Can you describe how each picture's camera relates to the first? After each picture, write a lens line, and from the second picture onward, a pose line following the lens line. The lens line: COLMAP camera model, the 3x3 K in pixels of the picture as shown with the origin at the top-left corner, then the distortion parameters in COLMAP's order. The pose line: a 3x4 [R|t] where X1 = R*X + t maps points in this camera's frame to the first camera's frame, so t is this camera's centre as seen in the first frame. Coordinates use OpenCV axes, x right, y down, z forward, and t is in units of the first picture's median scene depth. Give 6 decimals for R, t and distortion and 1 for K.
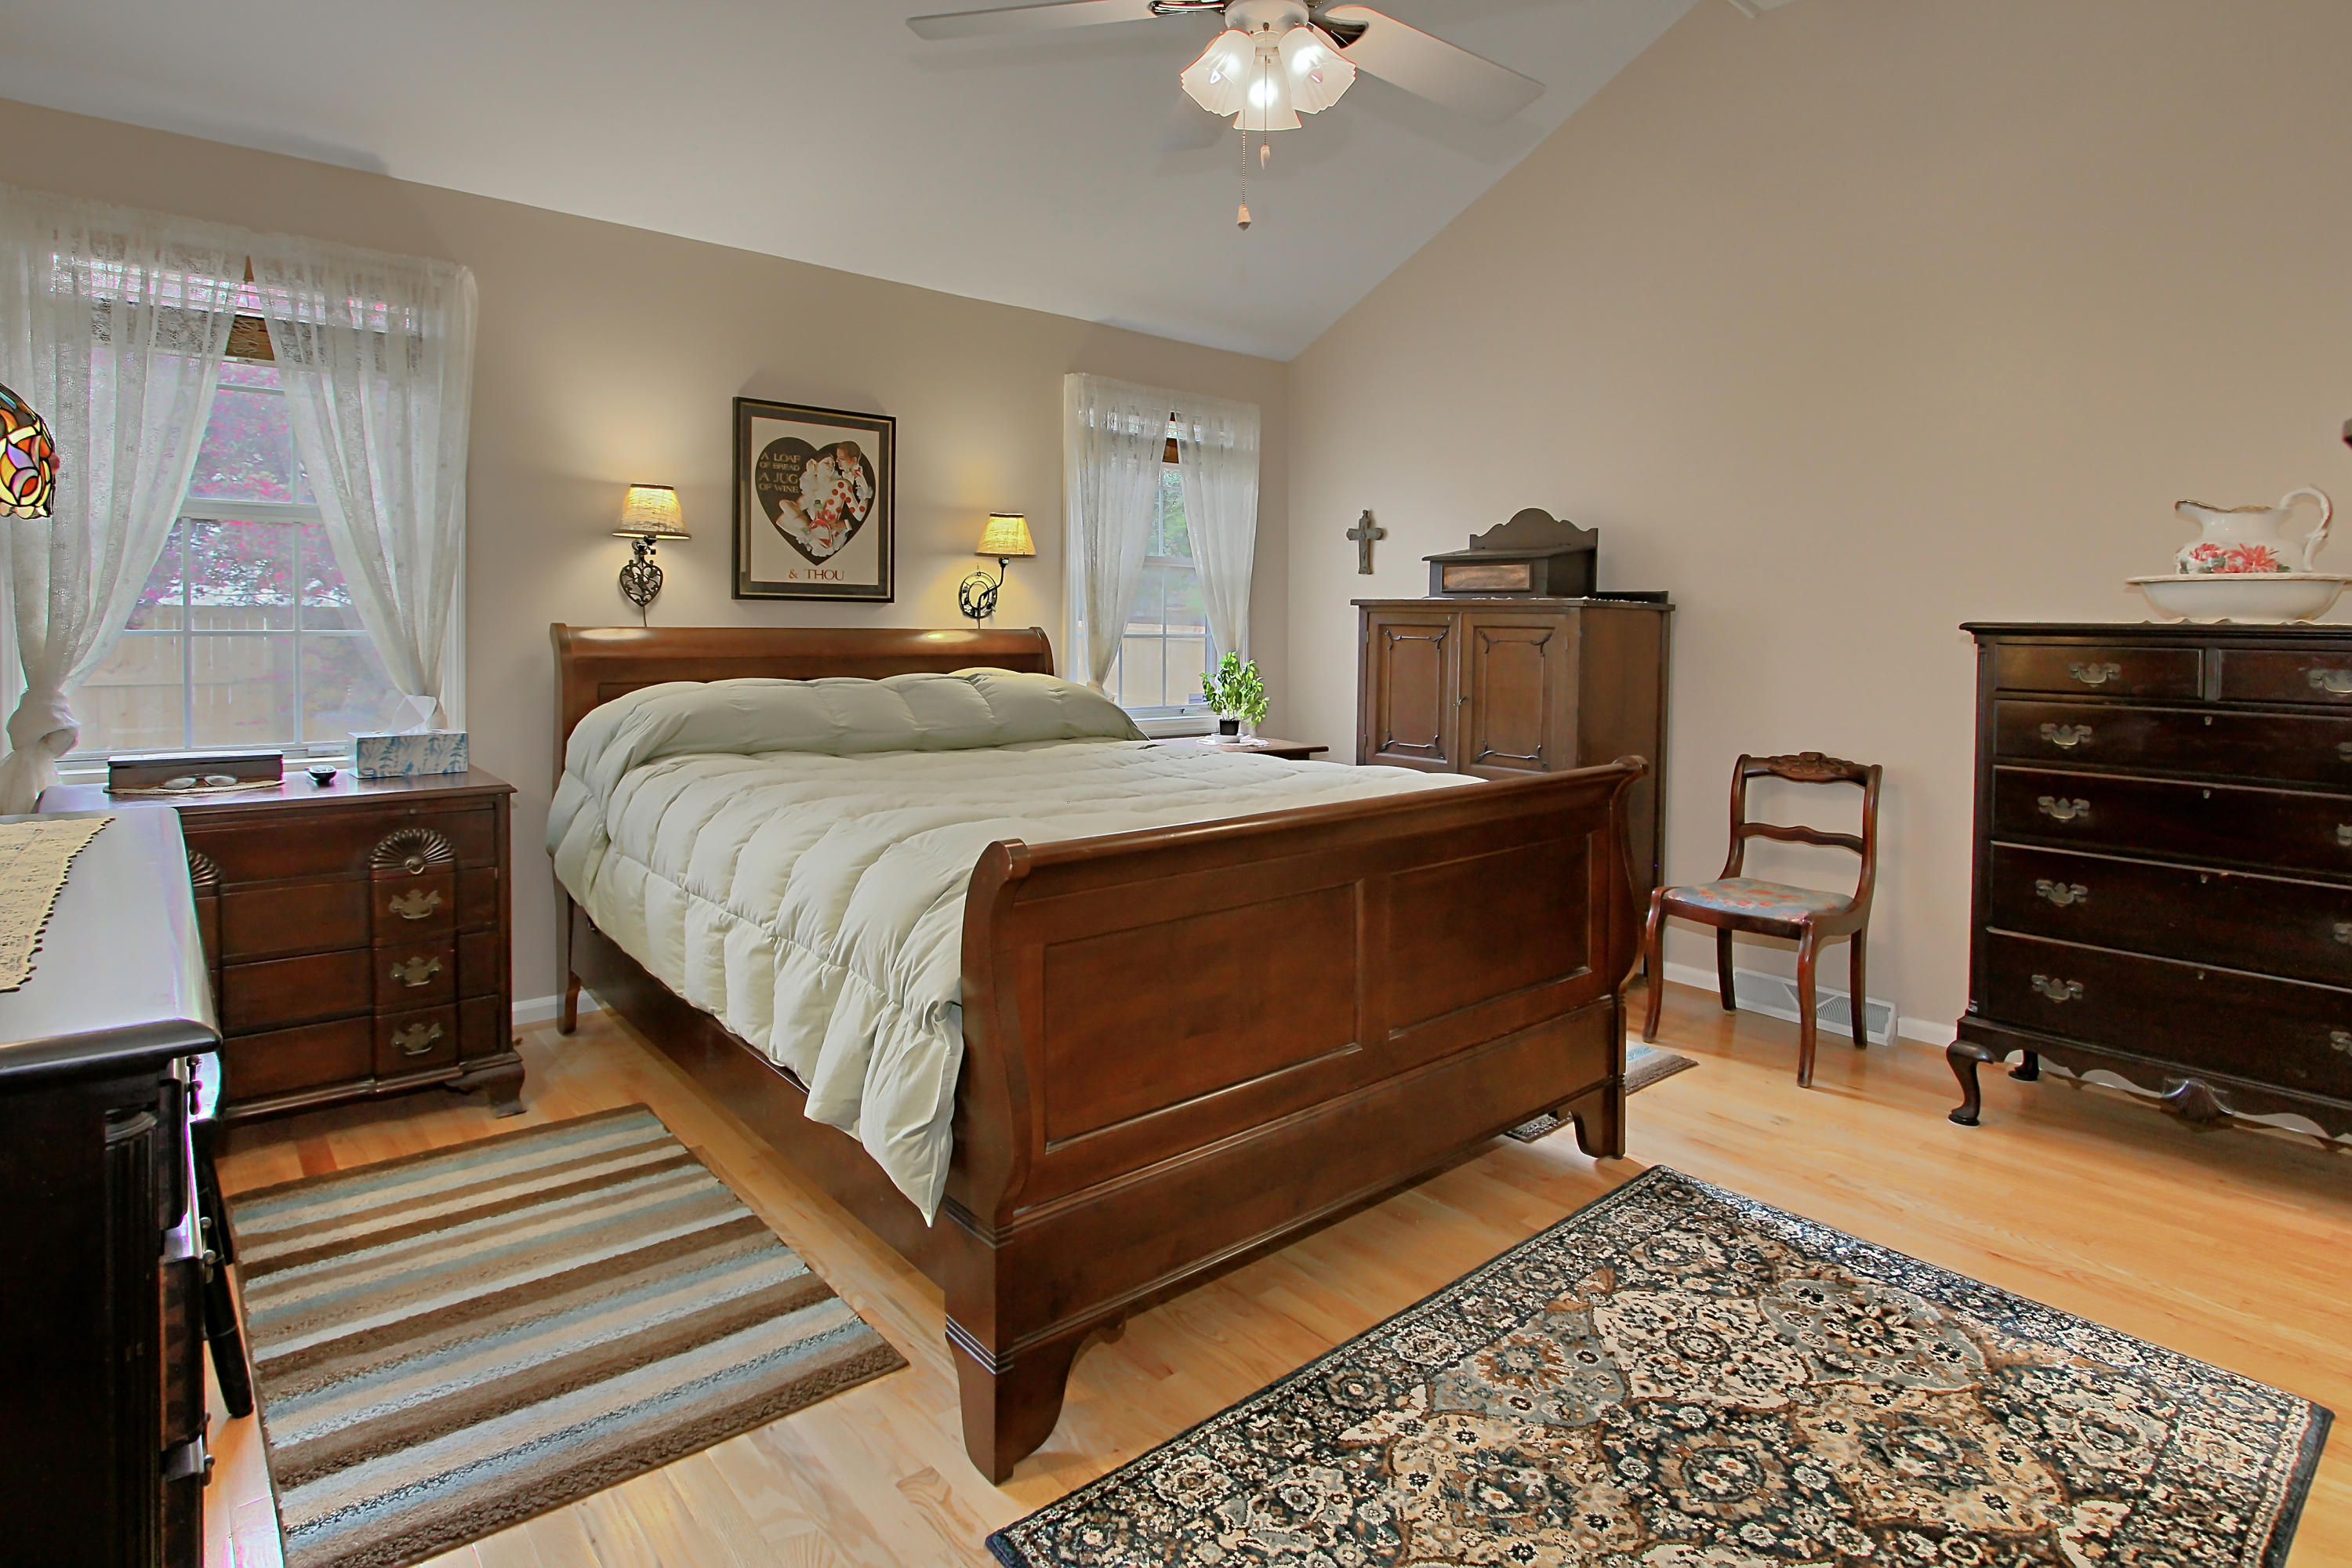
lens RADIAL K [[1209.1, 0, 1180.4], [0, 1209.1, 790.2], [0, 0, 1]] dist [-0.014510, 0.000820]
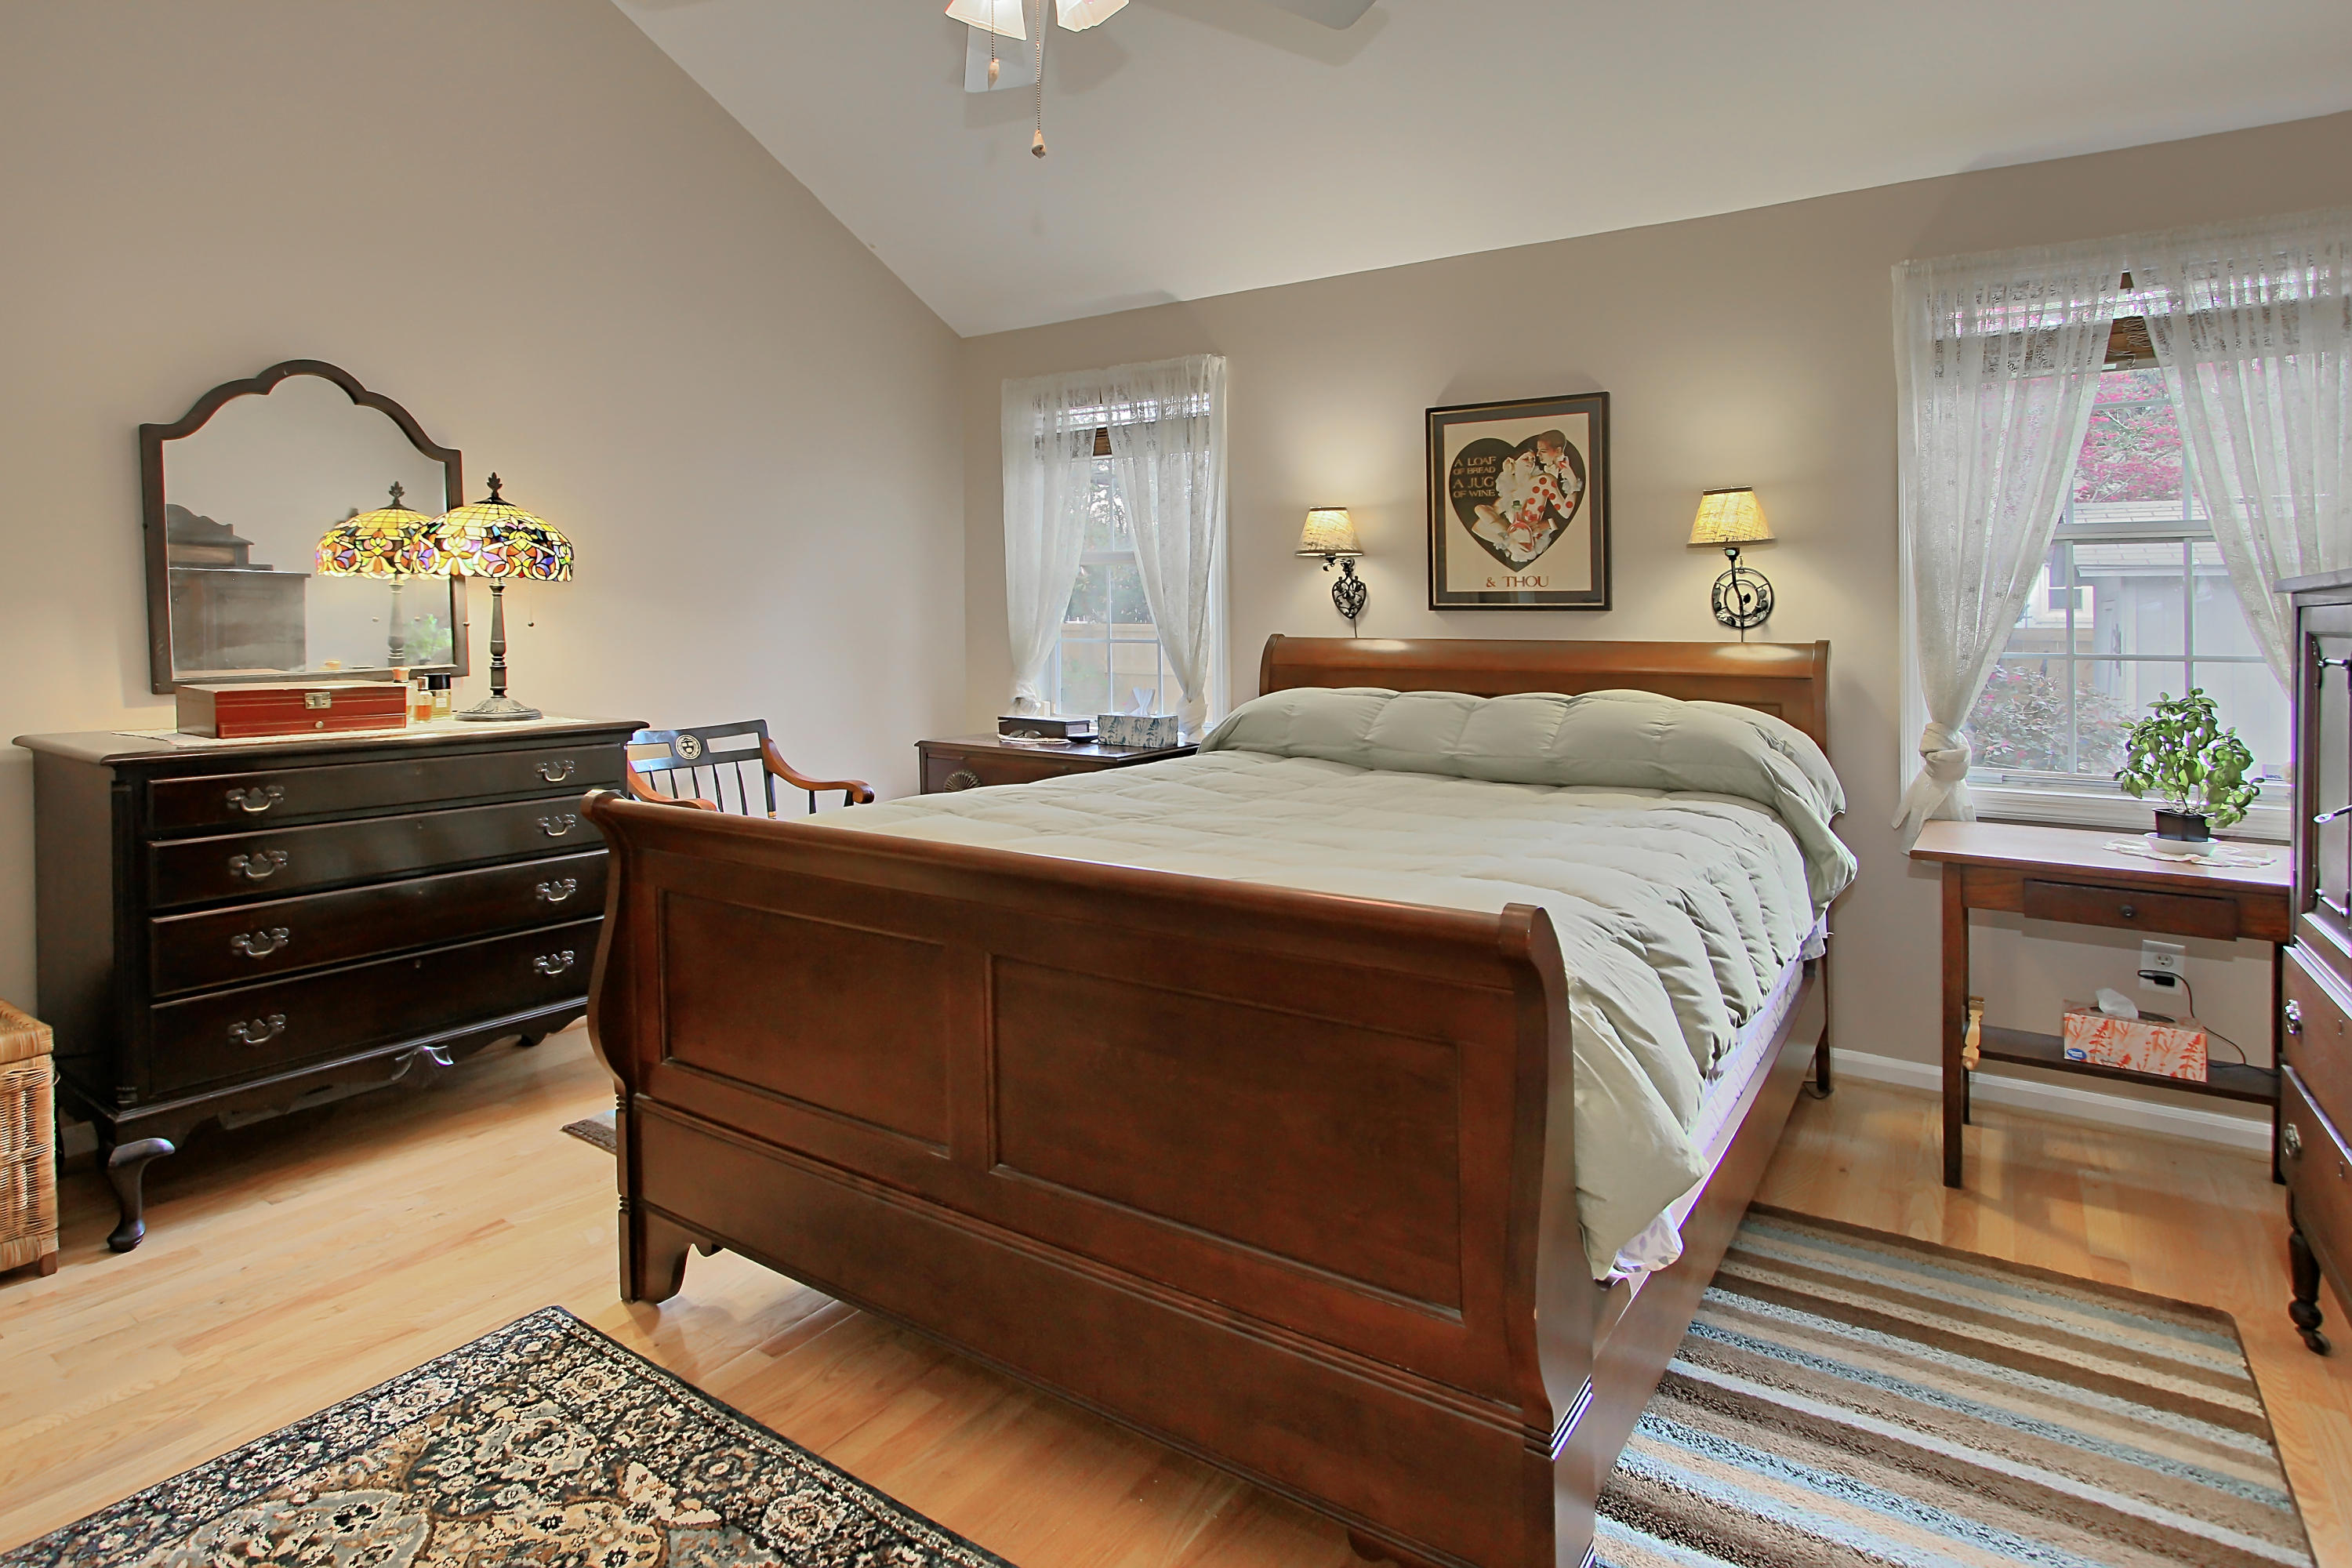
lens RADIAL K [[1209.1, 0, 1184.8], [0, 1209.1, 777.8], [0, 0, 1]] dist [-0.014510, 0.000820]
pose [[0.278728, 0.114039, -0.953575, 0.548711], [-0.130966, 0.988162, 0.079895, -0.074003], [0.951398, 0.102617, 0.290364, 0.528287]]
